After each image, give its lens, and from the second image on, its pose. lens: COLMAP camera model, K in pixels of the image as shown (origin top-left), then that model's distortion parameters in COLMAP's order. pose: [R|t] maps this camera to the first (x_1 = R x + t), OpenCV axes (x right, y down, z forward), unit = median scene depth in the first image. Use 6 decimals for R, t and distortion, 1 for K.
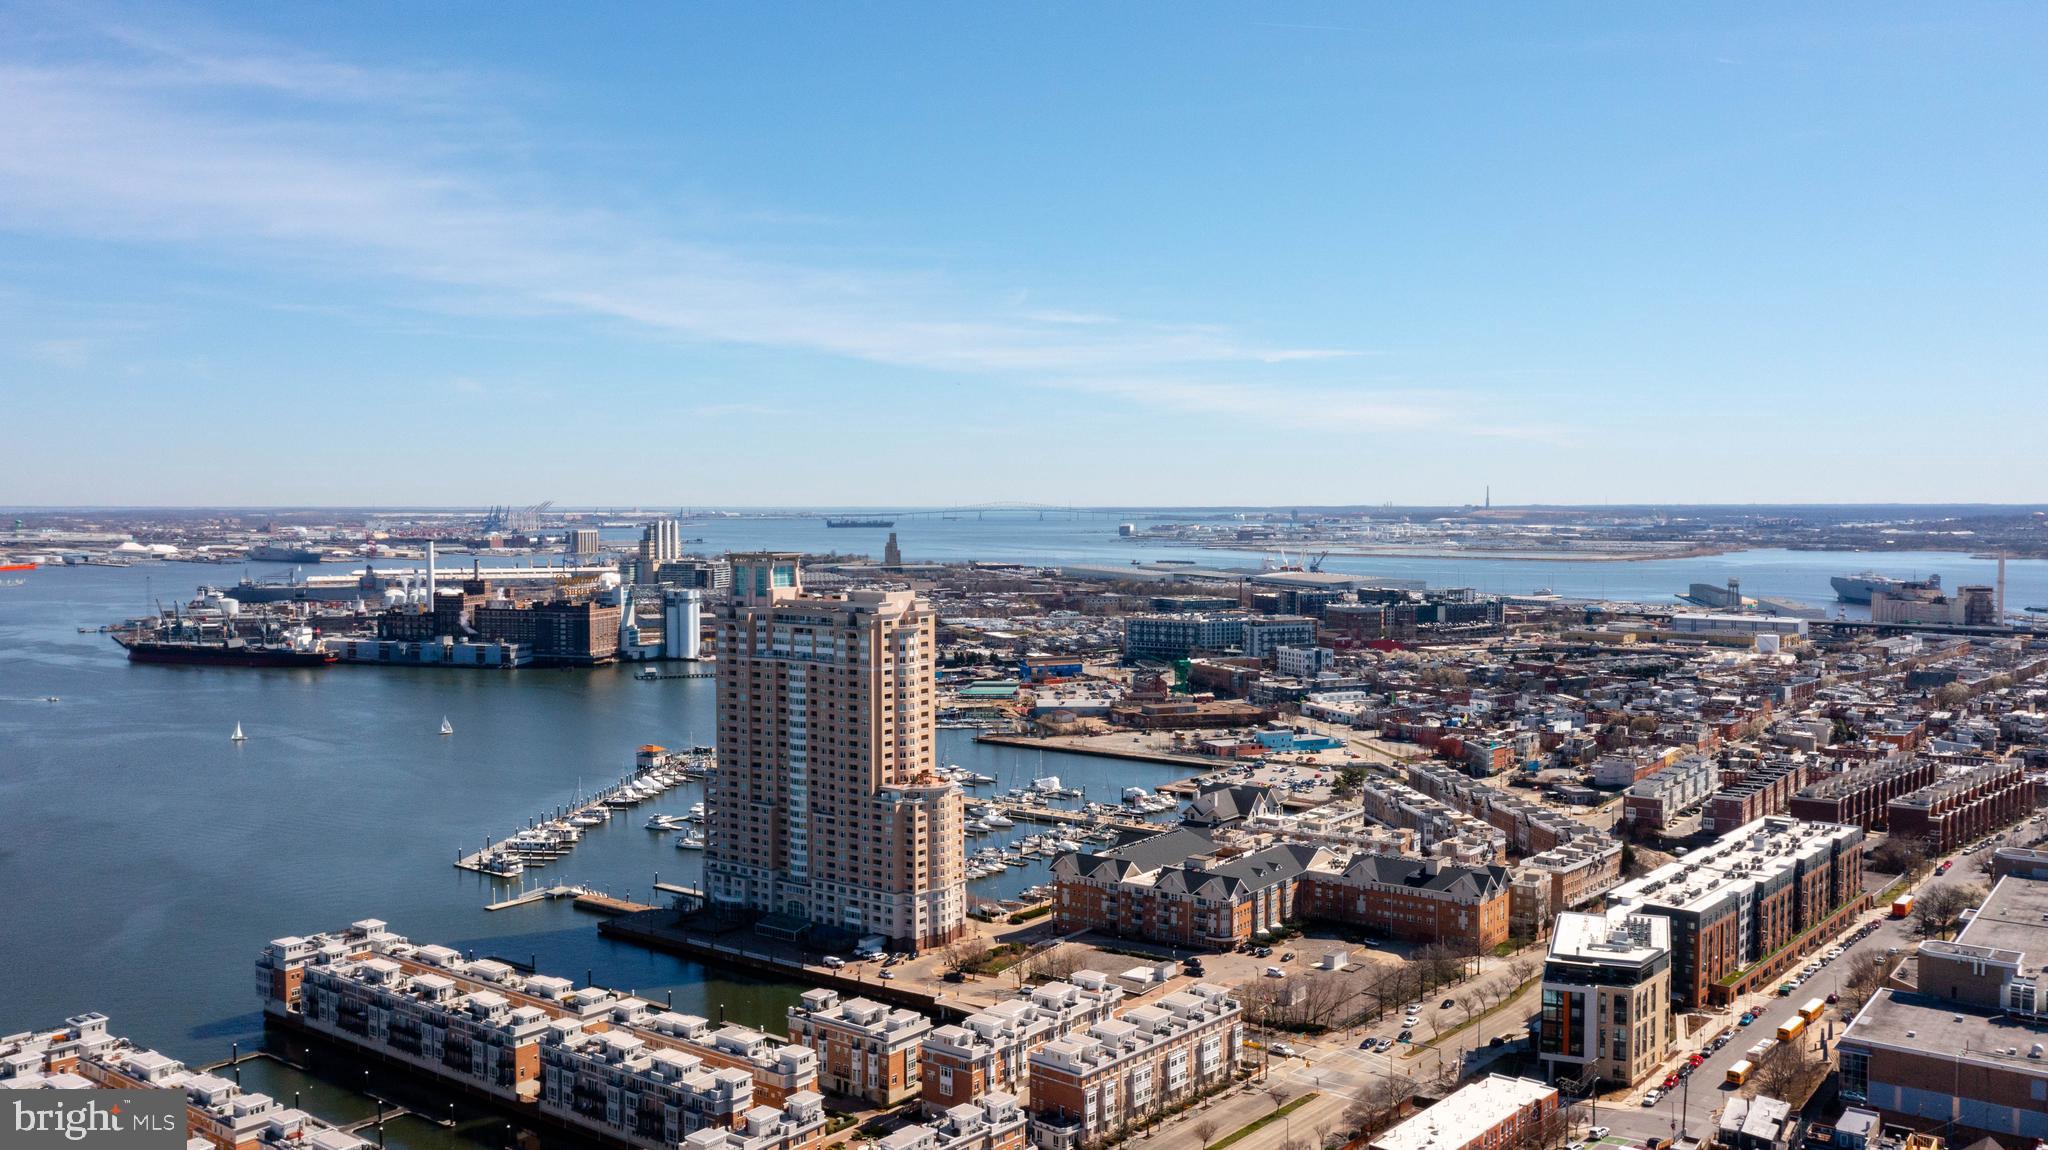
lens RADIAL K [[1628.2, 0, 1028.1], [0, 1628.2, 575.1], [0, 0, 1]] dist [-0.002180, 0.007495]
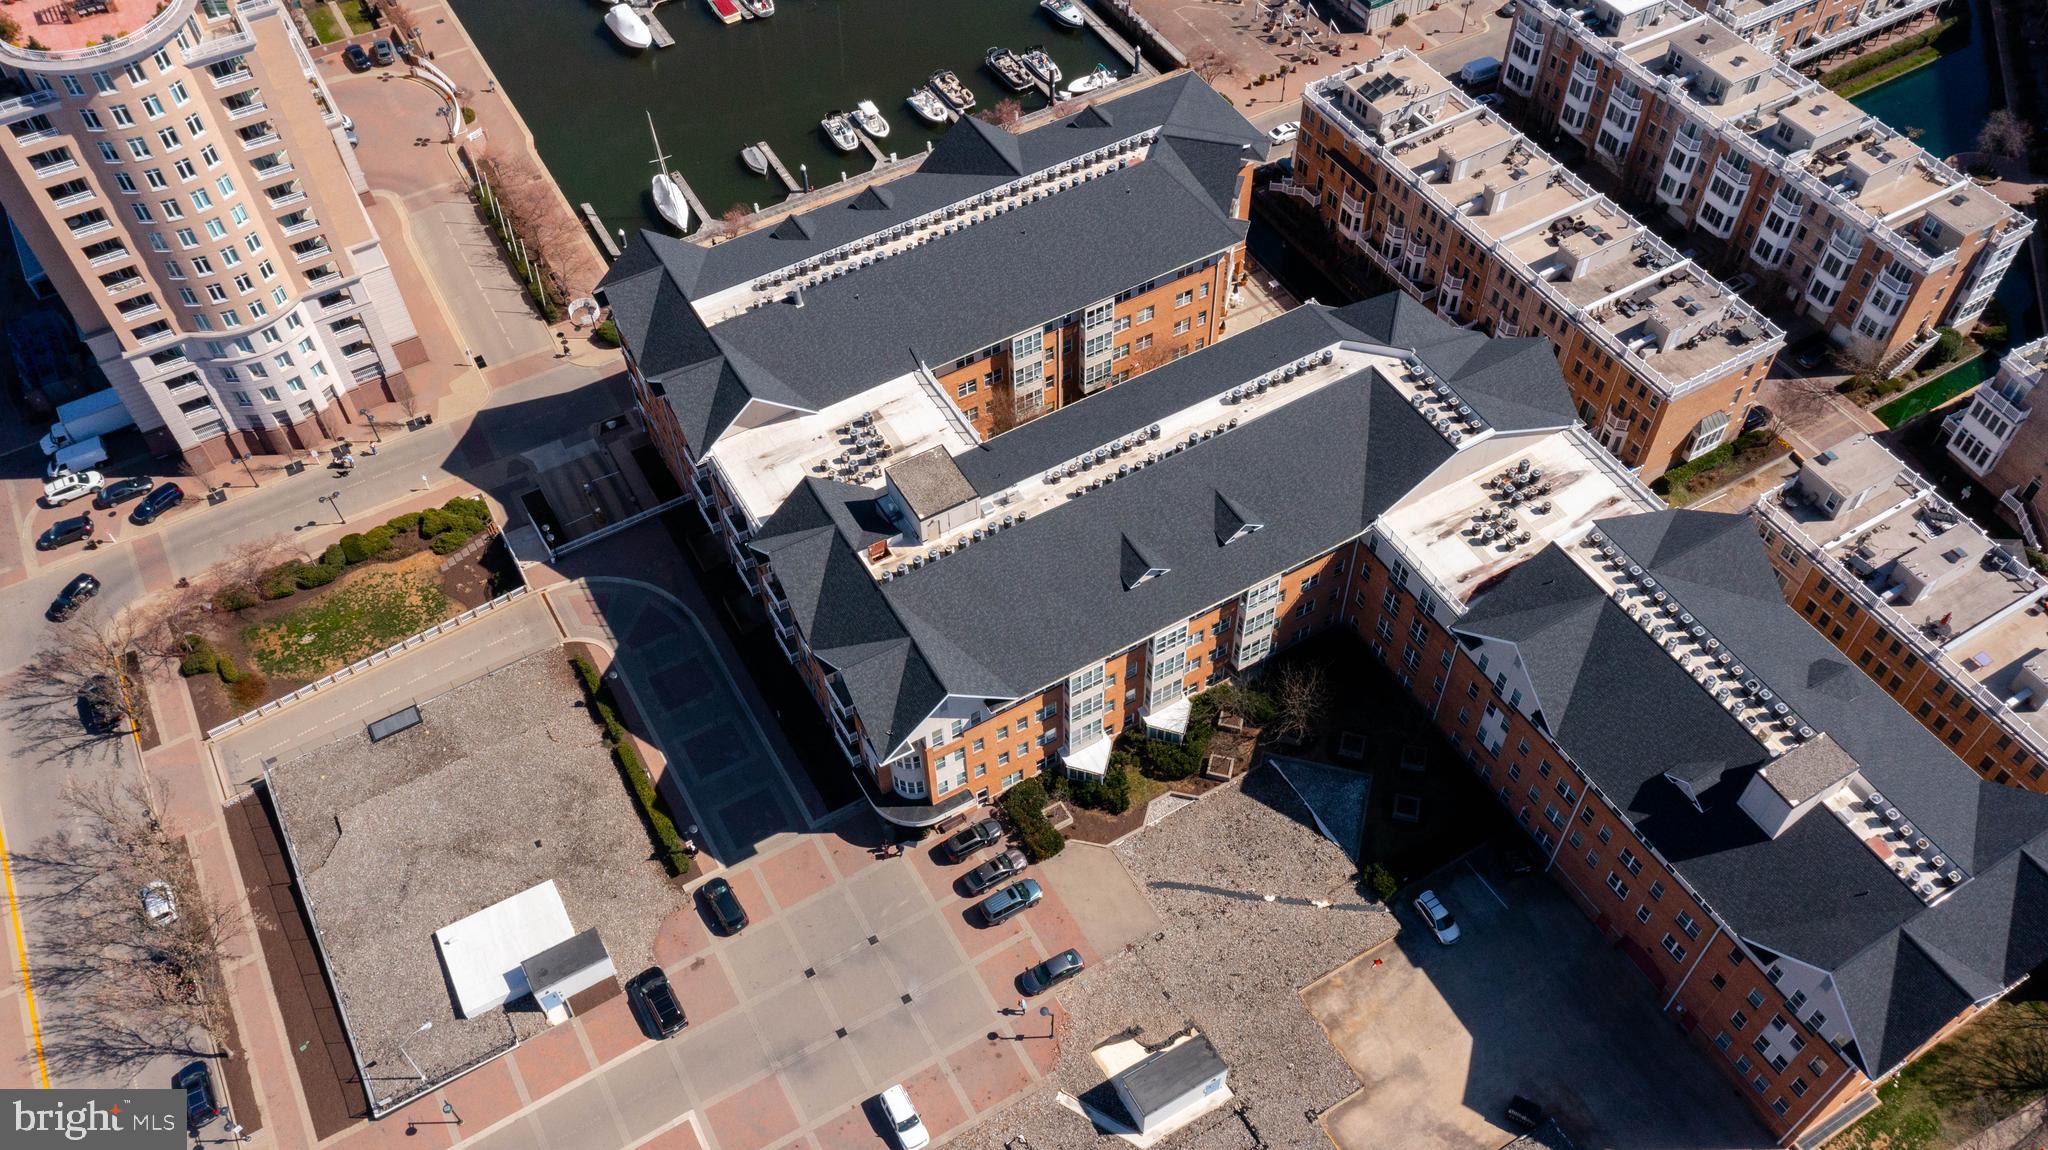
lens RADIAL K [[1628.2, 0, 1028.1], [0, 1628.2, 575.1], [0, 0, 1]] dist [-0.002180, 0.007495]
pose [[0.917988, 0.296686, -0.263204, 0.199347], [0.002906, 0.658587, 0.752499, -0.024734], [0.396599, -0.691549, 0.603713, 0.828786]]
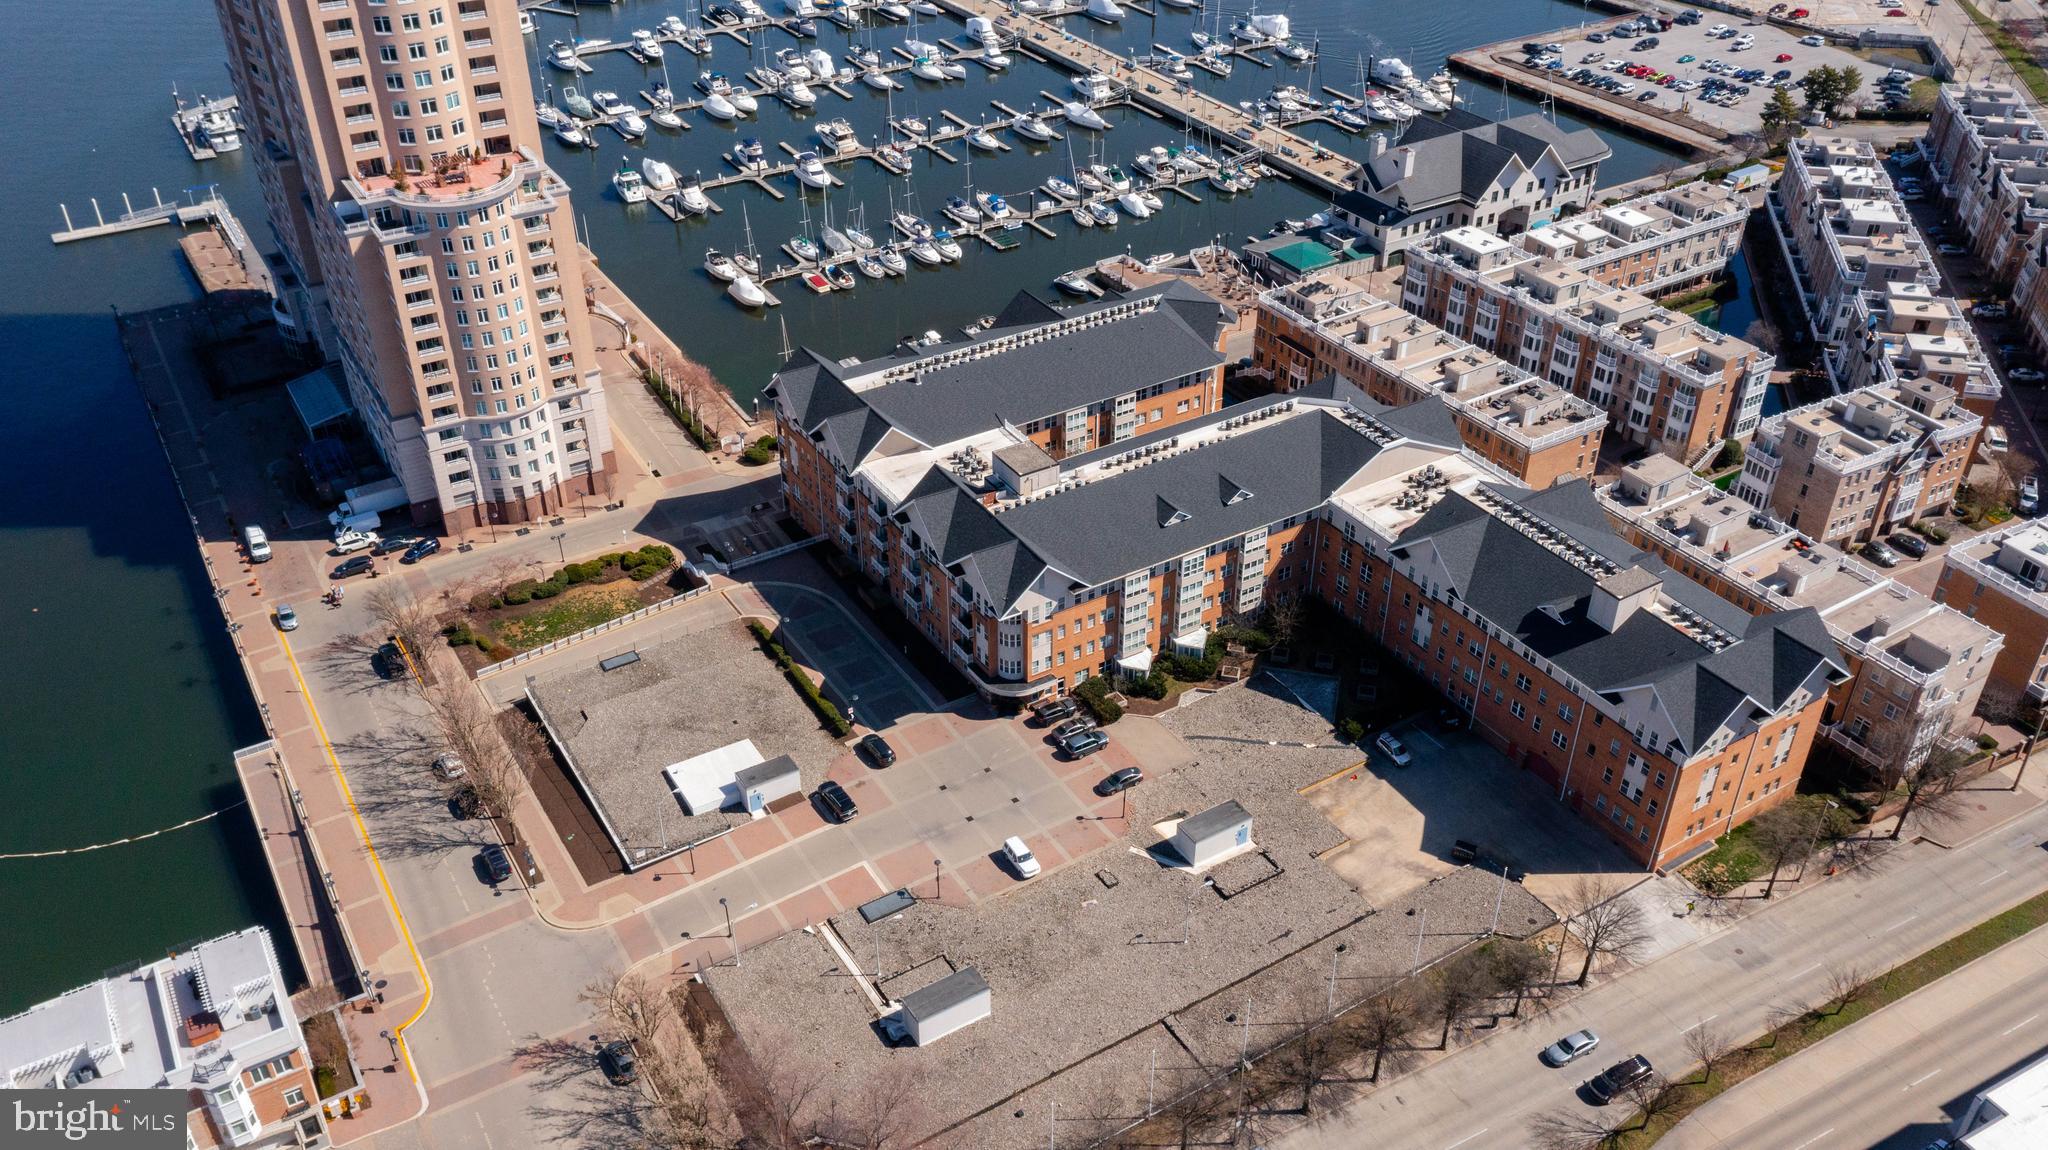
lens RADIAL K [[1637.7, 0, 1024.7], [0, 1637.7, 578.8], [0, 0, 1]] dist [0.001919, 0.010353]
pose [[0.929895, 0.204798, -0.305537, 0.236364], [-0.013840, 0.849552, 0.527323, -0.014860], [0.367564, -0.486127, 0.792829, 0.664444]]
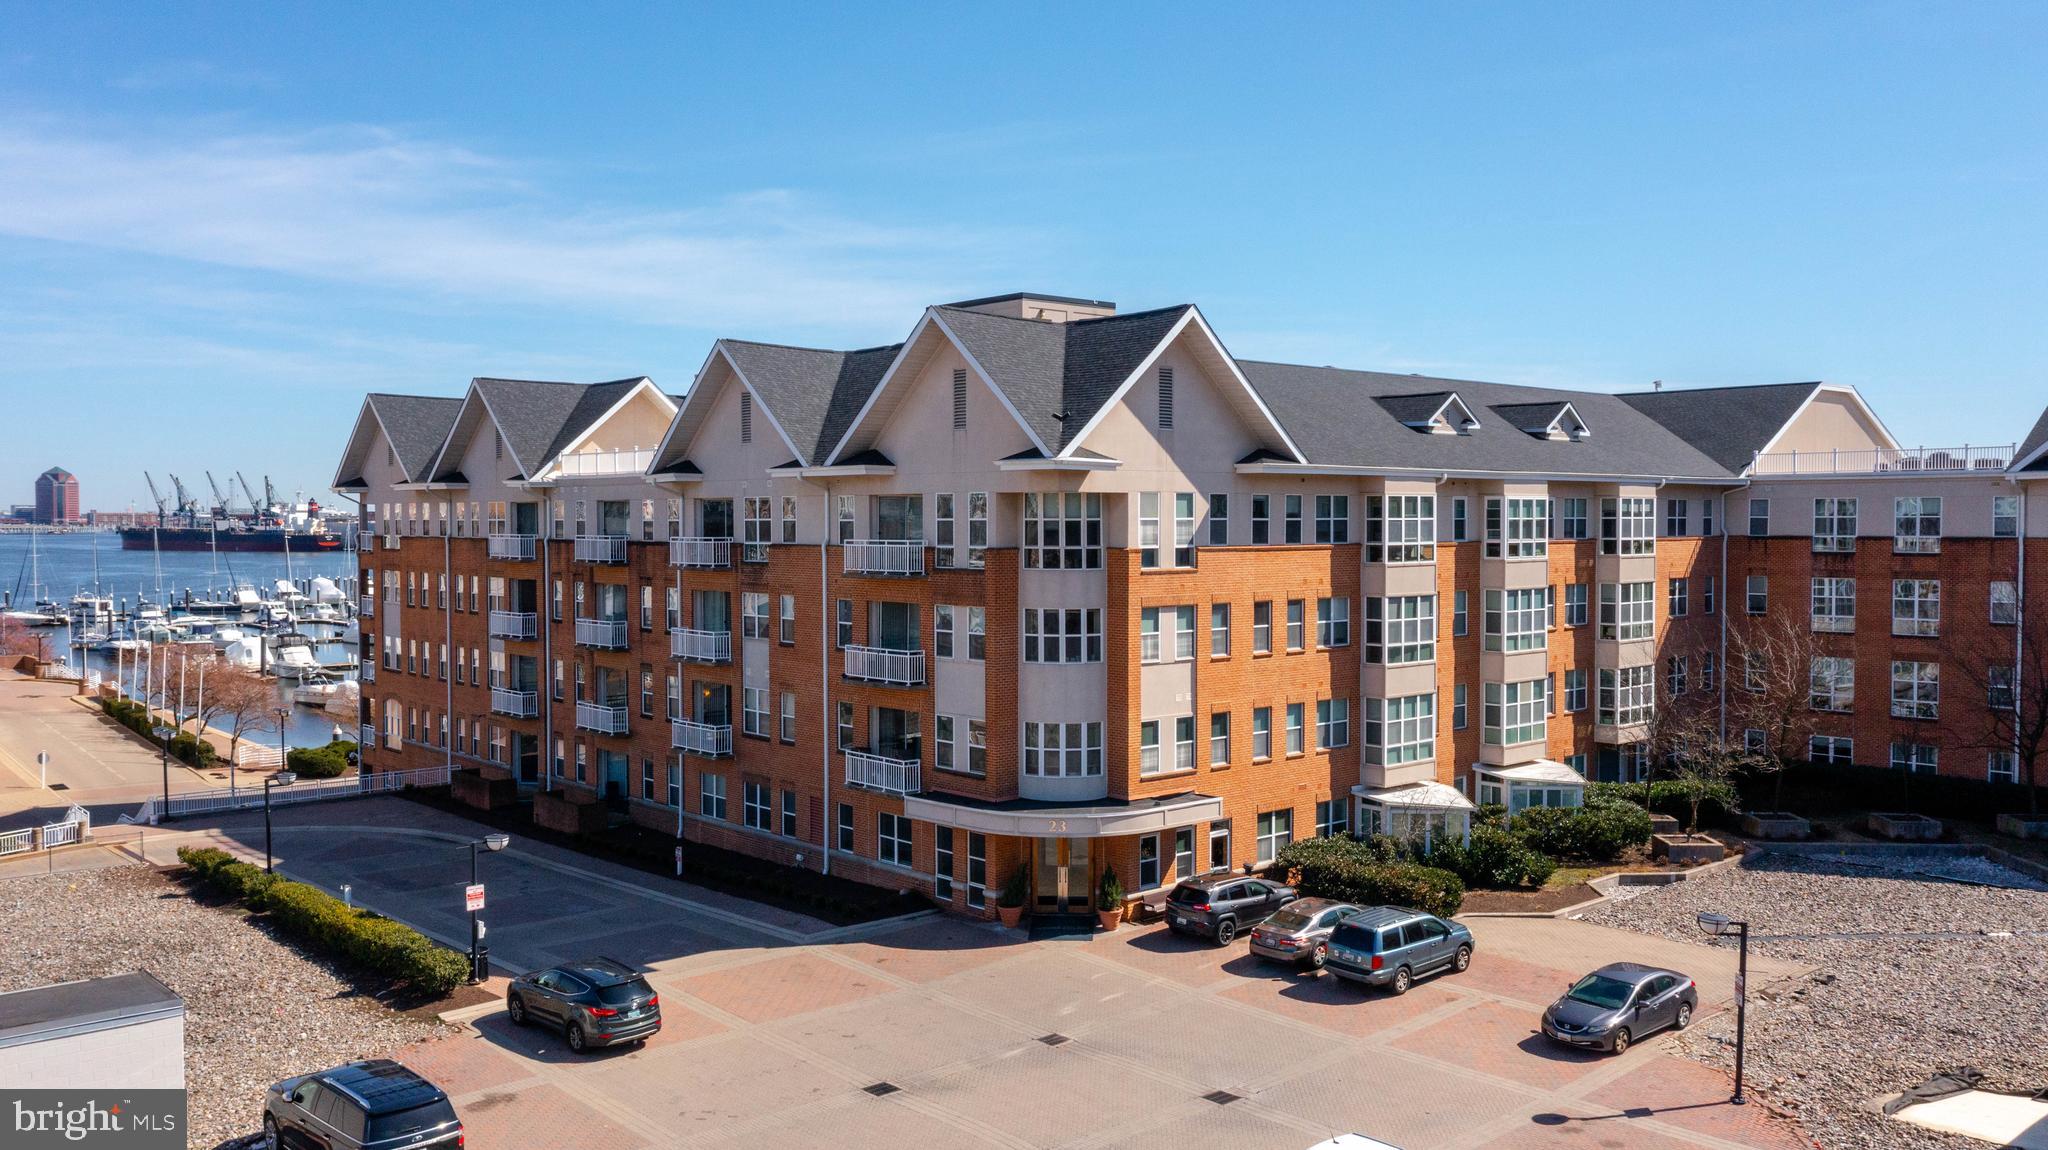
lens RADIAL K [[1637.7, 0, 1024.7], [0, 1637.7, 578.8], [0, 0, 1]] dist [0.001919, 0.010353]
pose [[0.979959, 0.004782, -0.199143, 0.136970], [-0.006241, 0.999958, -0.006702, 0.199847], [0.199102, 0.007811, 0.979948, 0.853210]]
